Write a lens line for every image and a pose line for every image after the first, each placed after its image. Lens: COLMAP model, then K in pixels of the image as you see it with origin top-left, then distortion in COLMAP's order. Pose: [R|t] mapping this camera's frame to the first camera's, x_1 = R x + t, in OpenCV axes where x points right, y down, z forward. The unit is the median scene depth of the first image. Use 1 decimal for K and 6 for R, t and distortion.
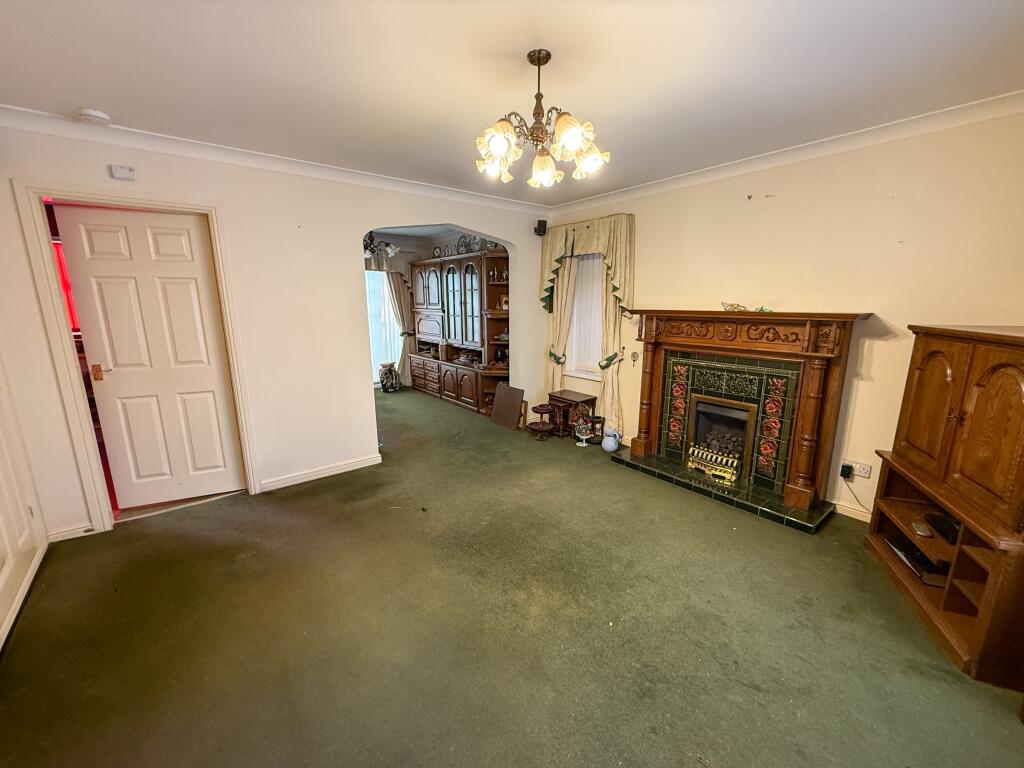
lens RADIAL K [[412.9, 0, 514.2], [0, 412.9, 386.1], [0, 0, 1]] dist [-0.001167, -0.000320]
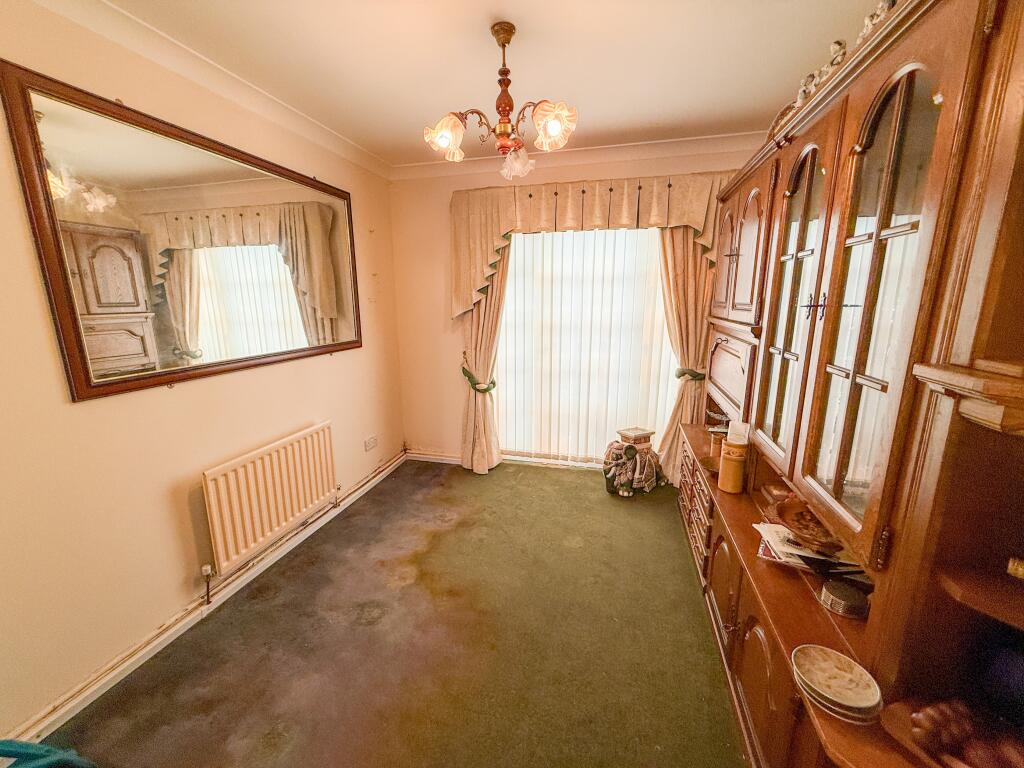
lens RADIAL K [[412.9, 0, 512.2], [0, 412.9, 384.3], [0, 0, 1]] dist [-0.001167, -0.000320]
pose [[0.600447, 0.167162, -0.781998, -0.039875], [-0.163978, 0.982865, 0.084191, -0.129979], [0.782672, 0.077678, 0.617569, 0.635025]]
